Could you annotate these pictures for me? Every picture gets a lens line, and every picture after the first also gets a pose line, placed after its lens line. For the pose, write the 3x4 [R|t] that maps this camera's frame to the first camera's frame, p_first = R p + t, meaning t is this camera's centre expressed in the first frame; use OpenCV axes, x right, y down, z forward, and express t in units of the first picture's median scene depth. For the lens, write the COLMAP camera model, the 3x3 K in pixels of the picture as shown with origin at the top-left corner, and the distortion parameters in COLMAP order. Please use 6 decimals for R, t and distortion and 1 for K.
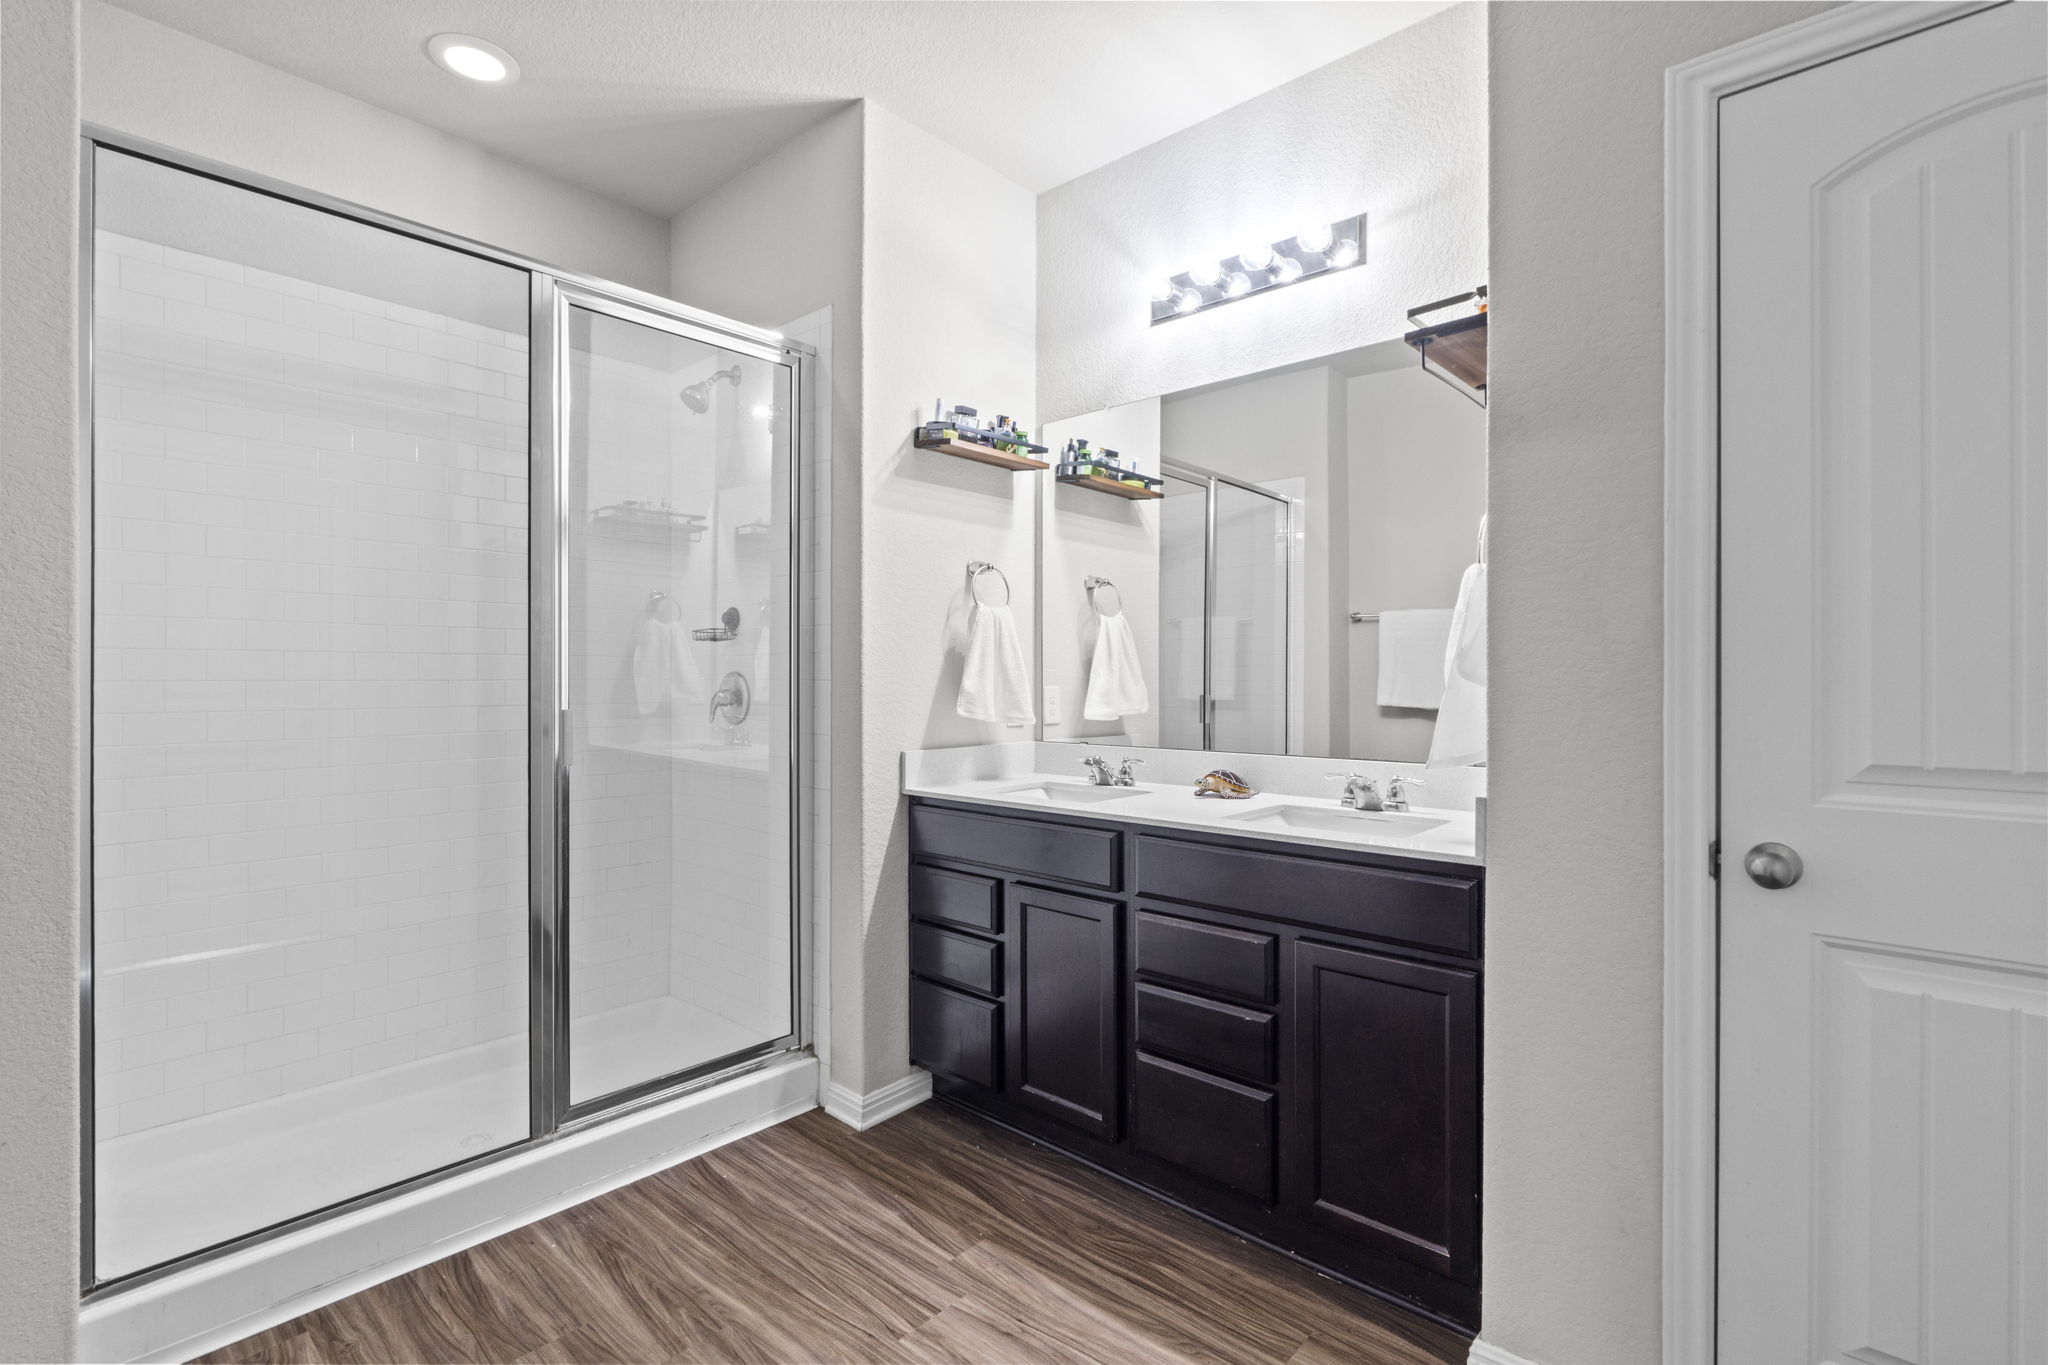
lens RADIAL K [[945.4, 0, 1024.0], [0, 945.4, 682.5], [0, 0, 1]] dist [-0.000121, -0.000209]
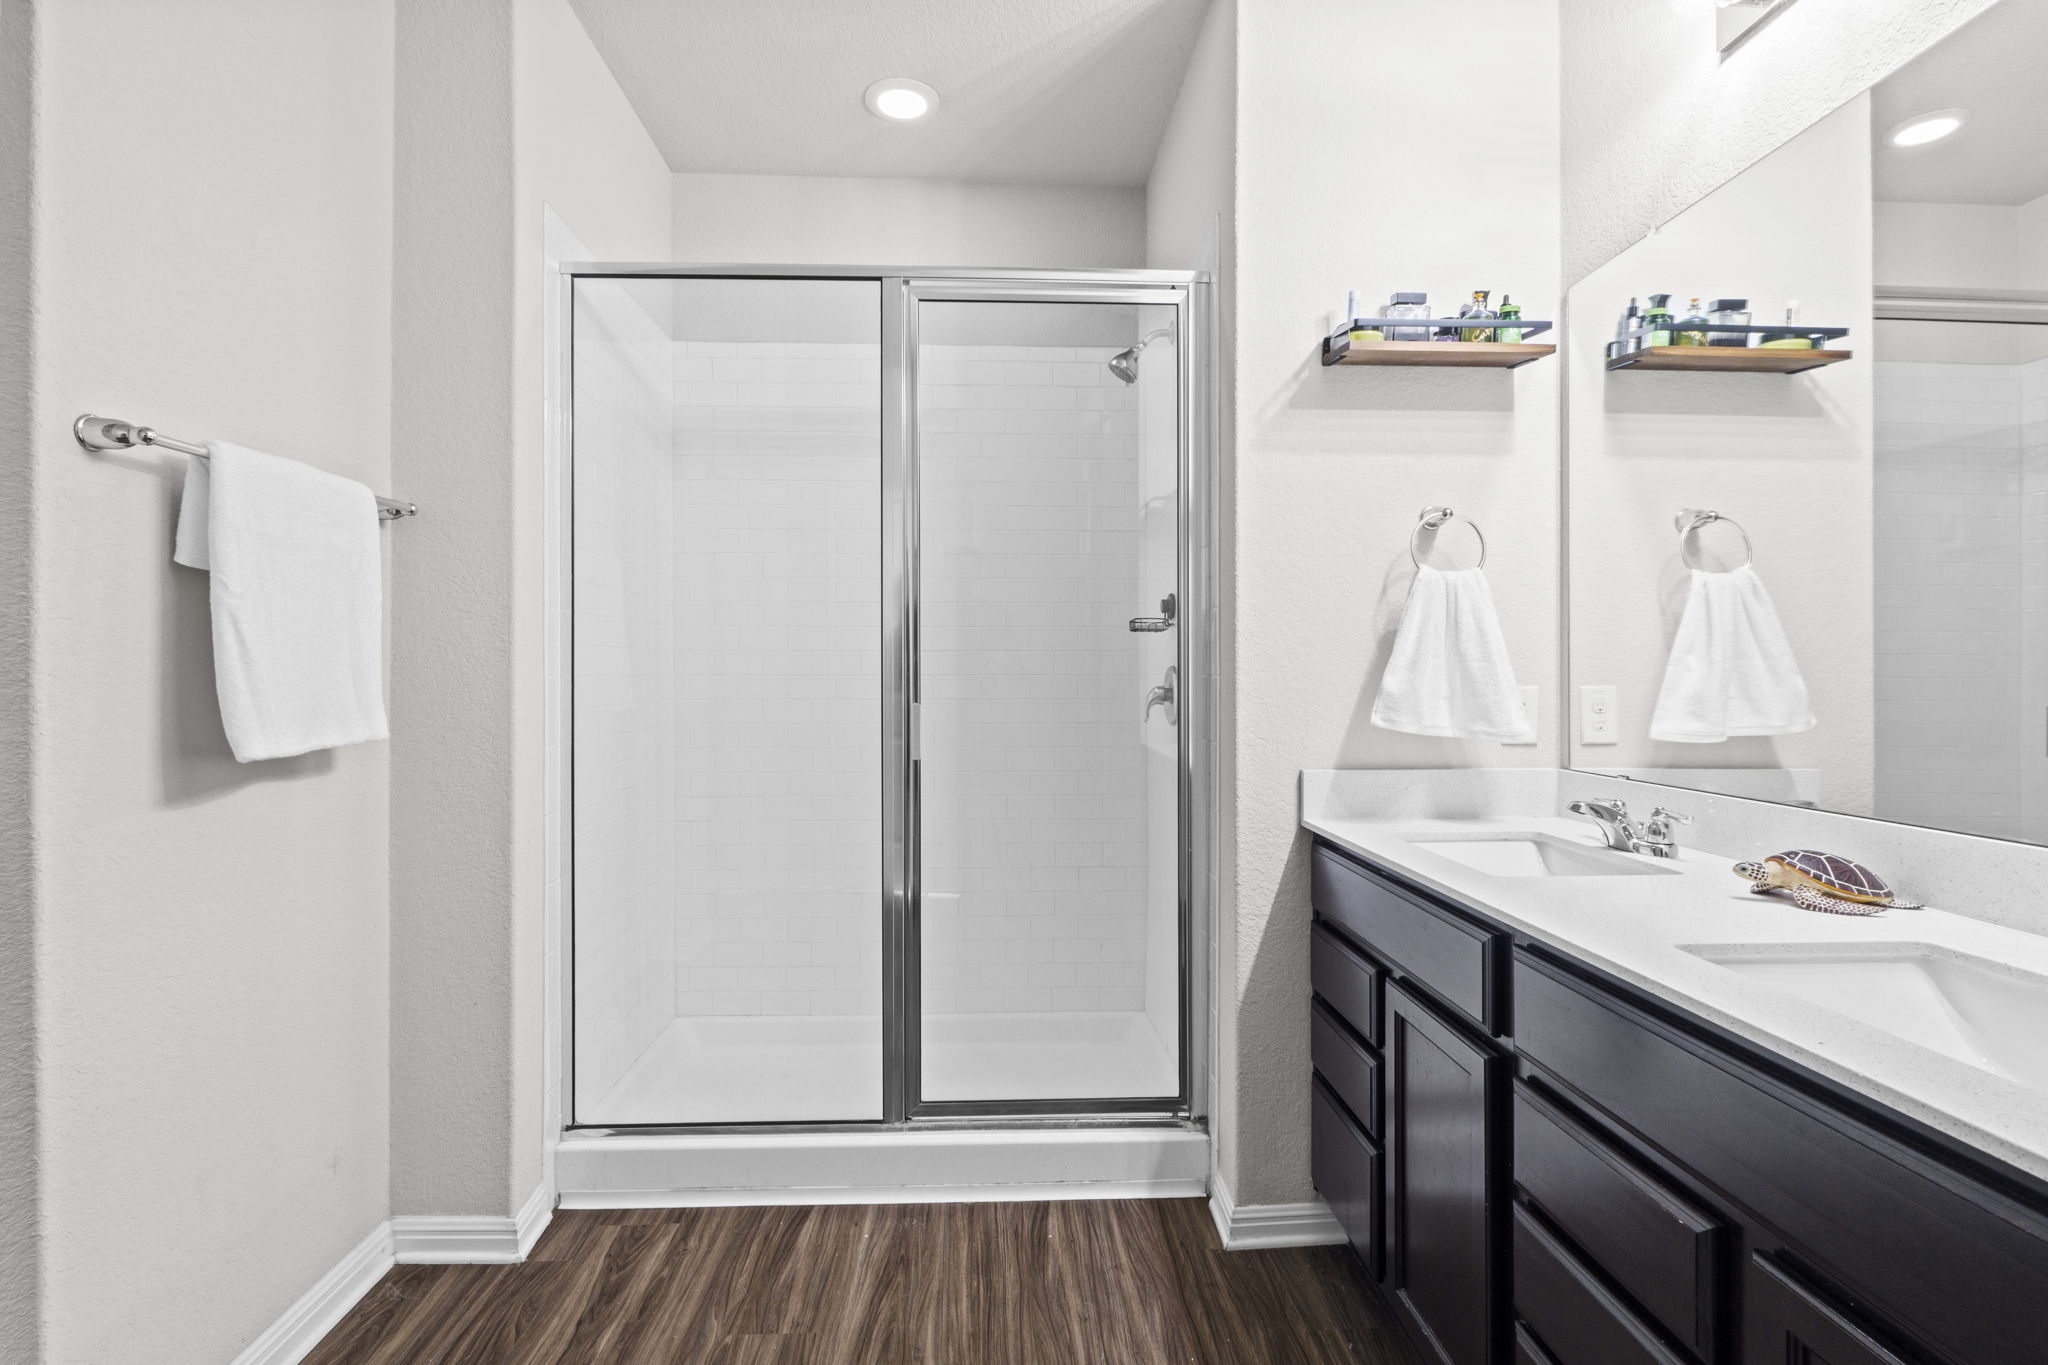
lens RADIAL K [[952.9, 0, 1027.2], [0, 952.9, 671.3], [0, 0, 1]] dist [-0.002502, -0.000178]
pose [[0.699572, -0.001079, -0.714561, 0.268915], [-0.004158, 0.999976, -0.005580, -0.000968], [0.714550, 0.006875, 0.699551, 0.315146]]
